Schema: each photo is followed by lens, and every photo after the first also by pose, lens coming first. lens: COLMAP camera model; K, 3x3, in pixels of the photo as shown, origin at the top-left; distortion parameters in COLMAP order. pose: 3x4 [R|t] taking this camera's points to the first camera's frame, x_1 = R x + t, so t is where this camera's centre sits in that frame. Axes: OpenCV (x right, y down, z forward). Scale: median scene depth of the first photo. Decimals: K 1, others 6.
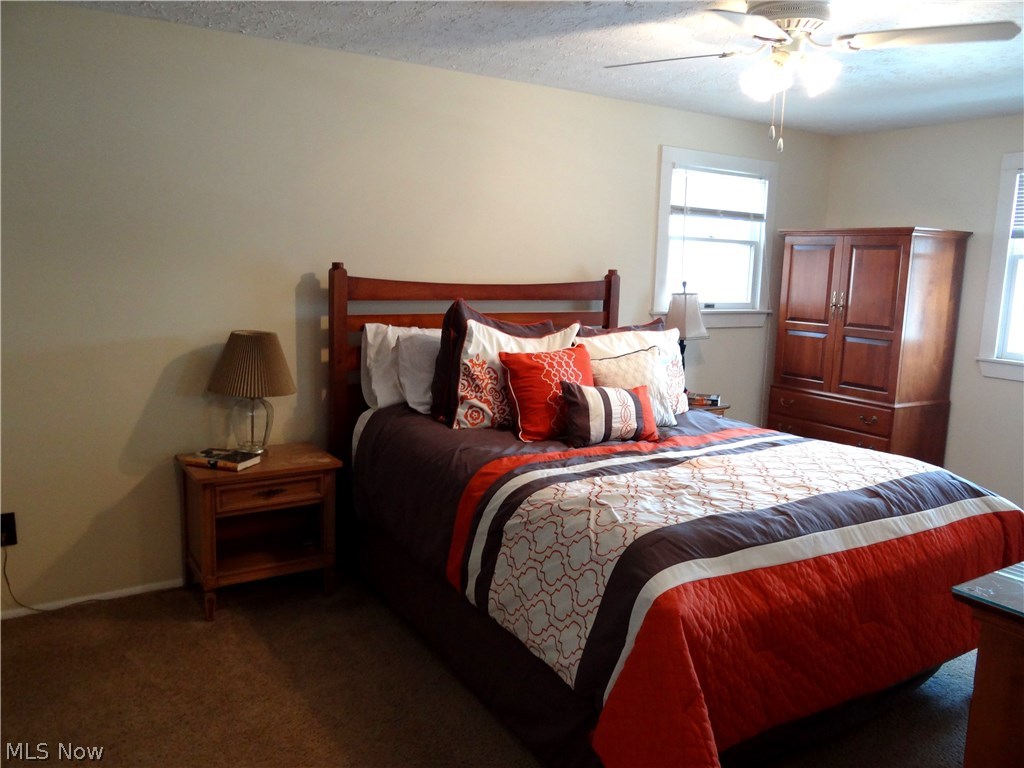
lens RADIAL K [[811.0, 0, 511.4], [0, 811.0, 382.3], [0, 0, 1]] dist [-0.010032, 0.014756]
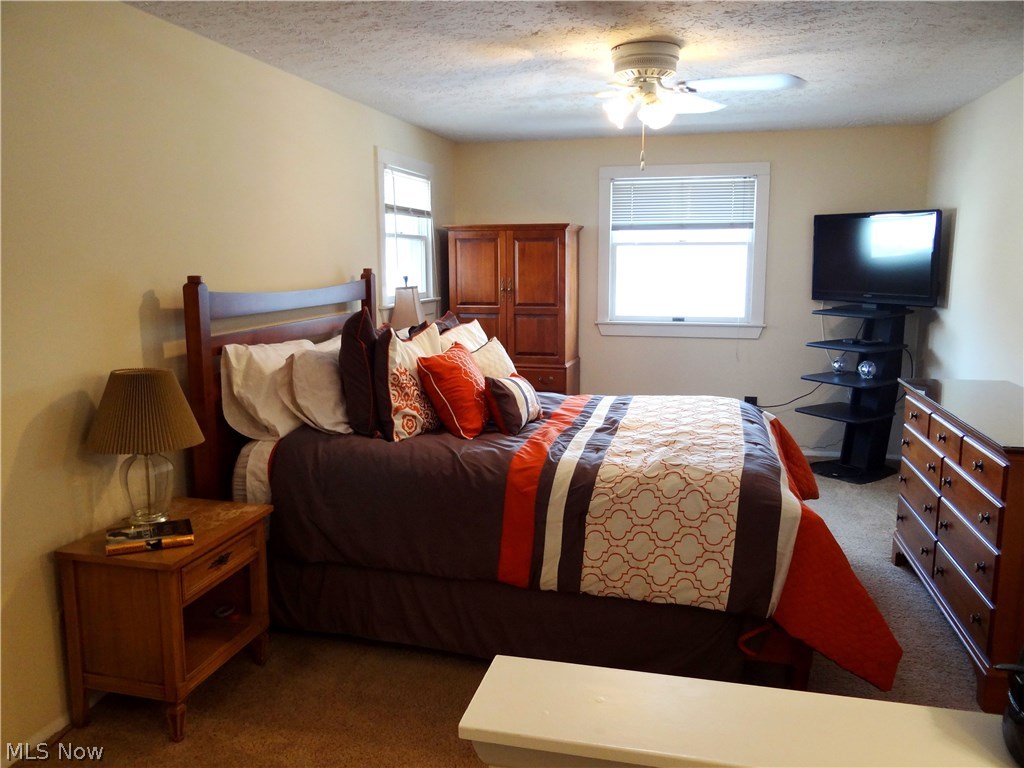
lens RADIAL K [[811.0, 0, 510.1], [0, 811.0, 384.3], [0, 0, 1]] dist [-0.010032, 0.014756]
pose [[0.728217, -0.142356, 0.670399, -0.585324], [0.128304, 0.989213, 0.070685, -0.058532], [-0.673229, 0.034541, 0.738626, 0.181546]]
